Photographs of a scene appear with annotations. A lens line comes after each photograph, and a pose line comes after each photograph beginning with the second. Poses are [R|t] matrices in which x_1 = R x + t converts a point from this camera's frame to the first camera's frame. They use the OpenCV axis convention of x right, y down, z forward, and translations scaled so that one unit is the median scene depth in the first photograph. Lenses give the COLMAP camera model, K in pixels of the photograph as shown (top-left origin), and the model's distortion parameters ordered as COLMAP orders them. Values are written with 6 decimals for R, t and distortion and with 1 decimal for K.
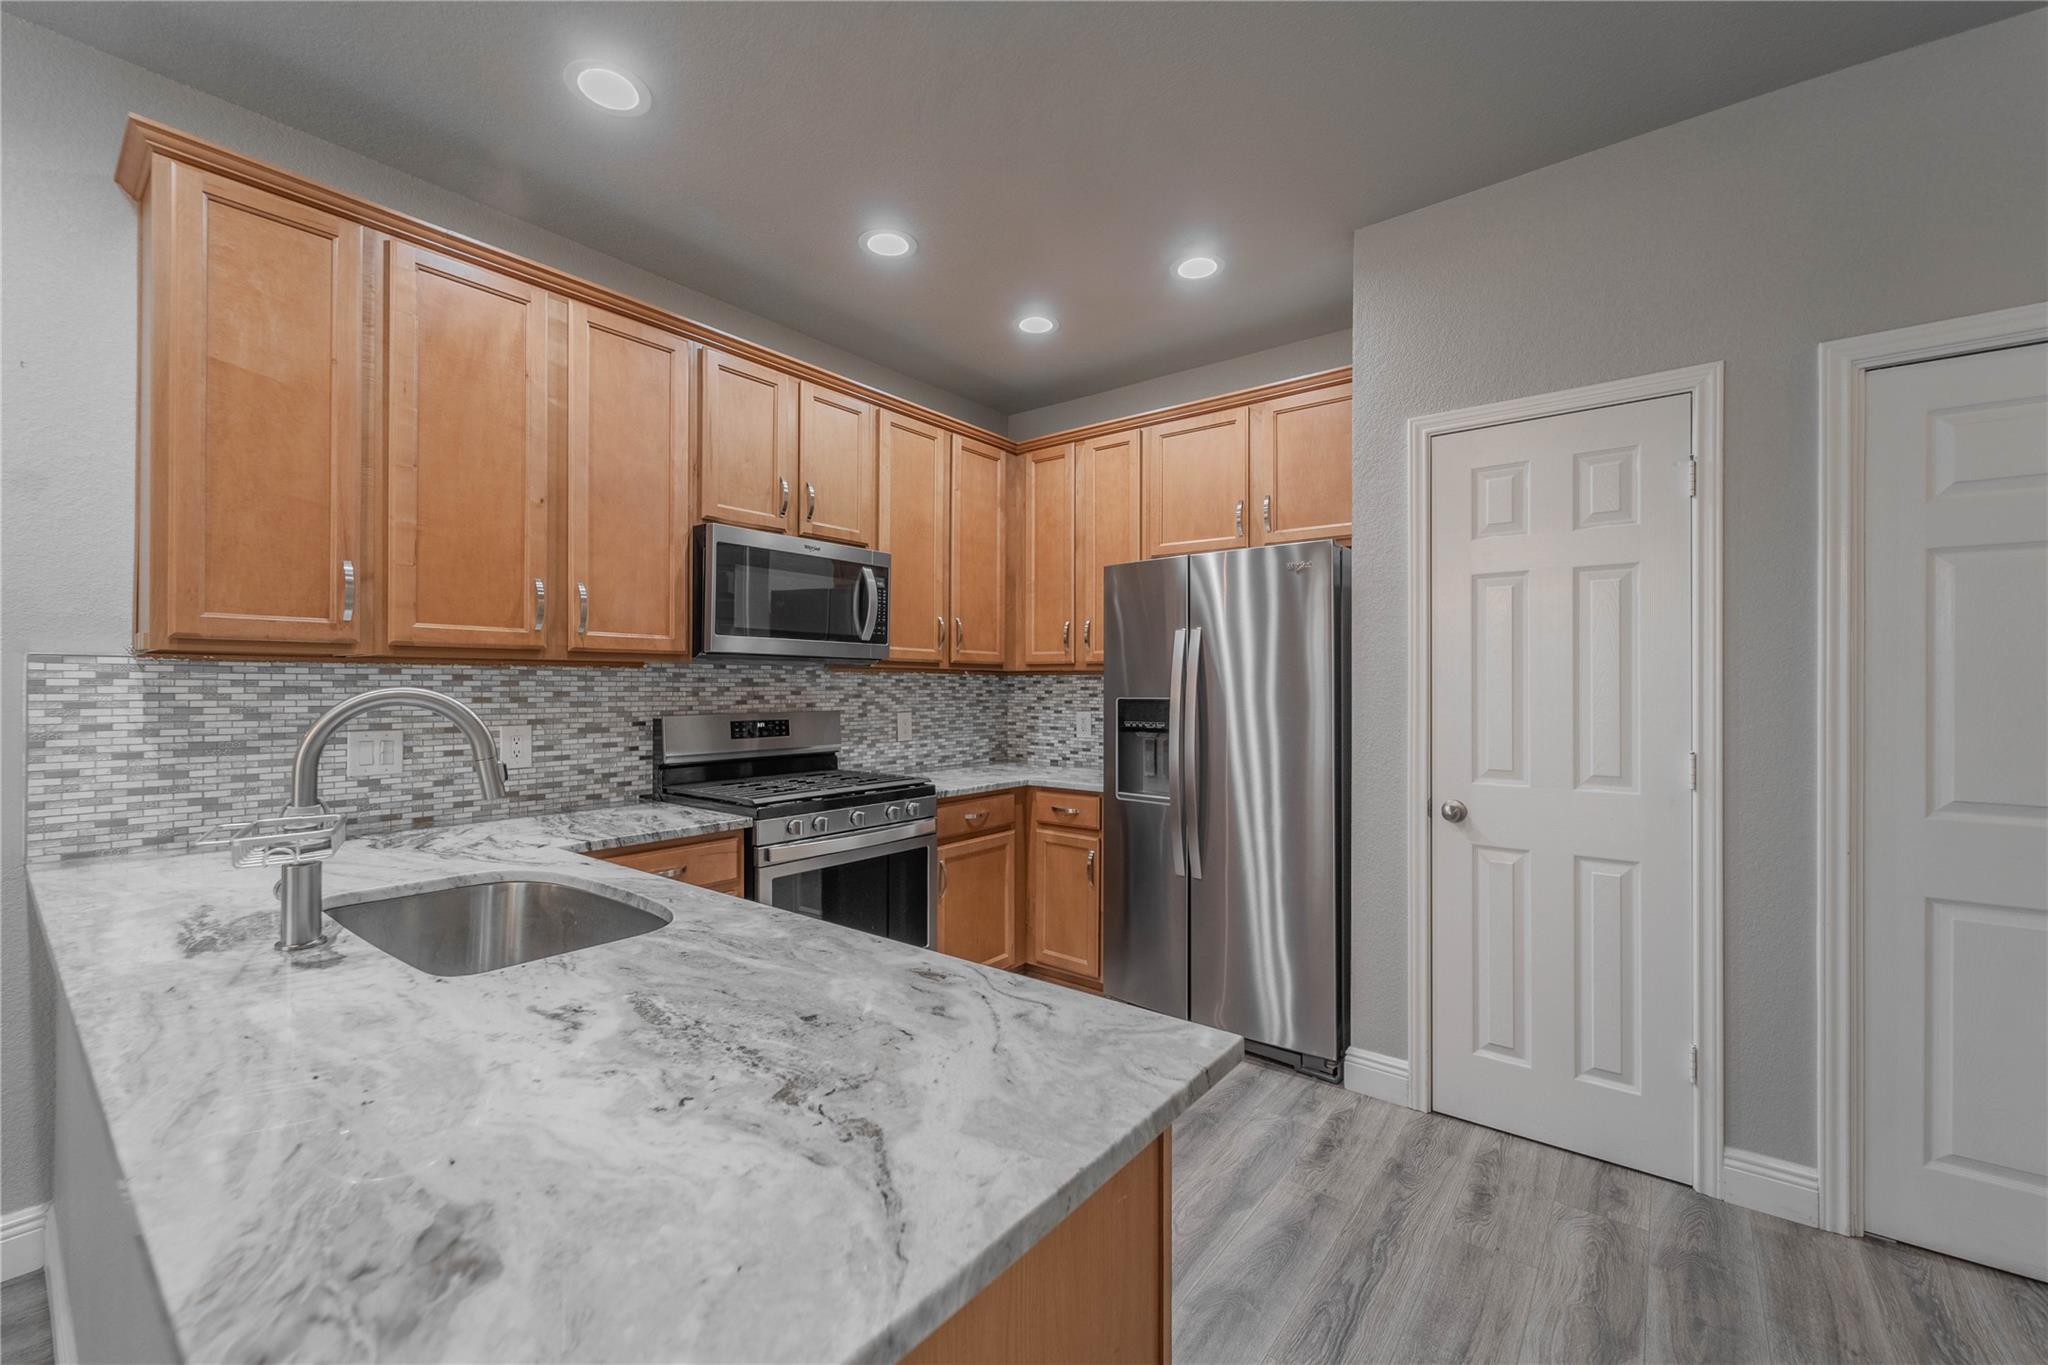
lens RADIAL K [[826.7, 0, 1034.8], [0, 826.7, 683.3], [0, 0, 1]] dist [0.003125, -0.002185]
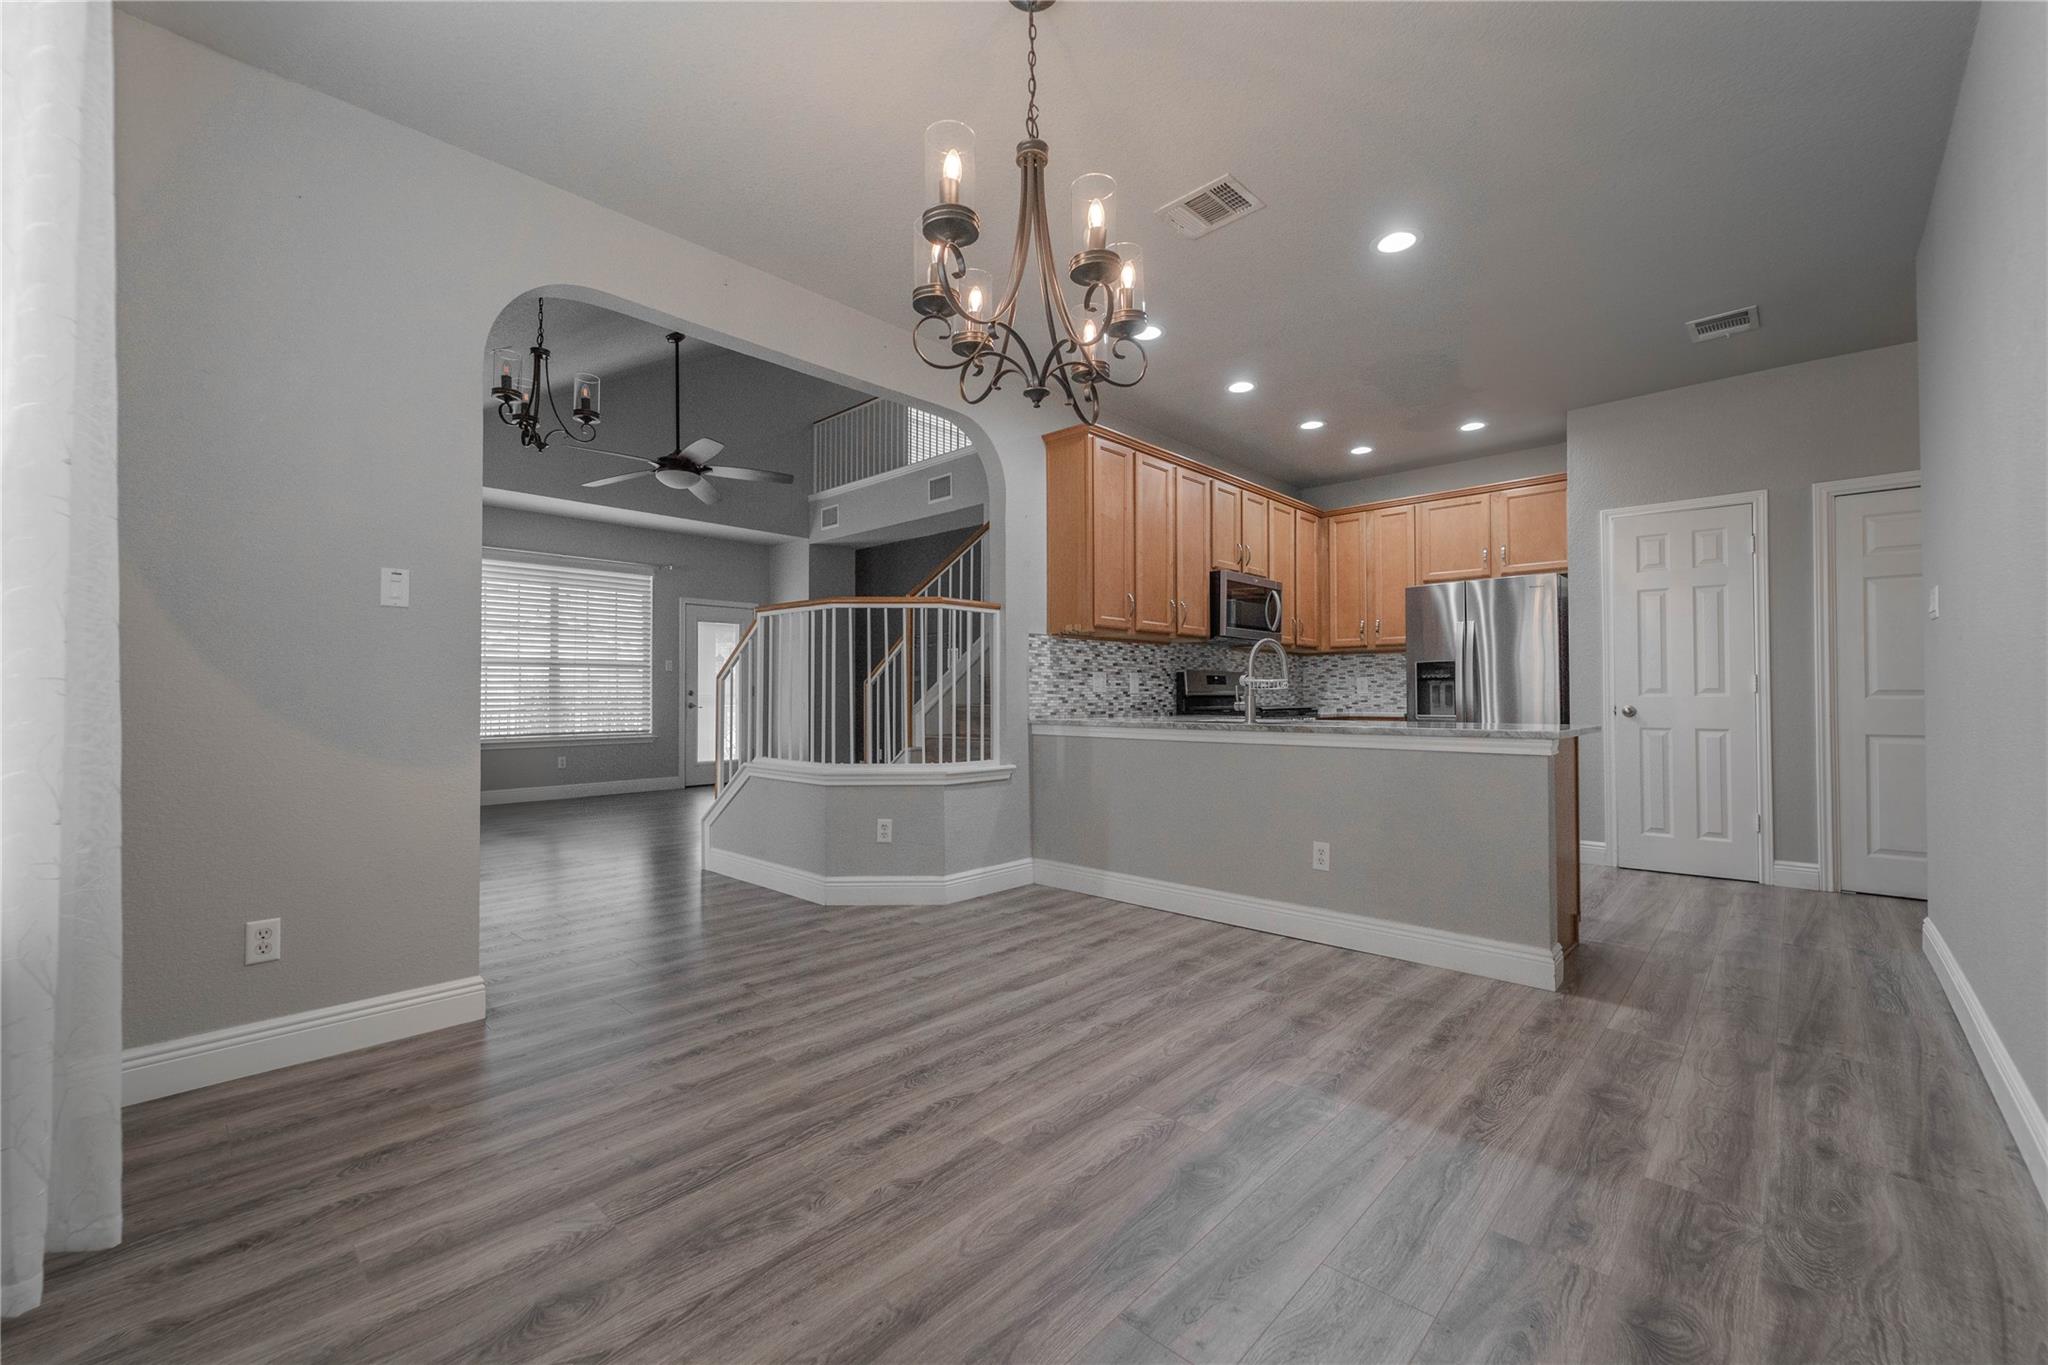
lens RADIAL K [[826.7, 0, 1032.8], [0, 826.7, 685.3], [0, 0, 1]] dist [0.003125, -0.002185]
pose [[0.996287, -0.005753, -0.085903, -0.762407], [0.004803, 0.999925, -0.011261, 0.112946], [0.085962, 0.010807, 0.996240, -1.118928]]
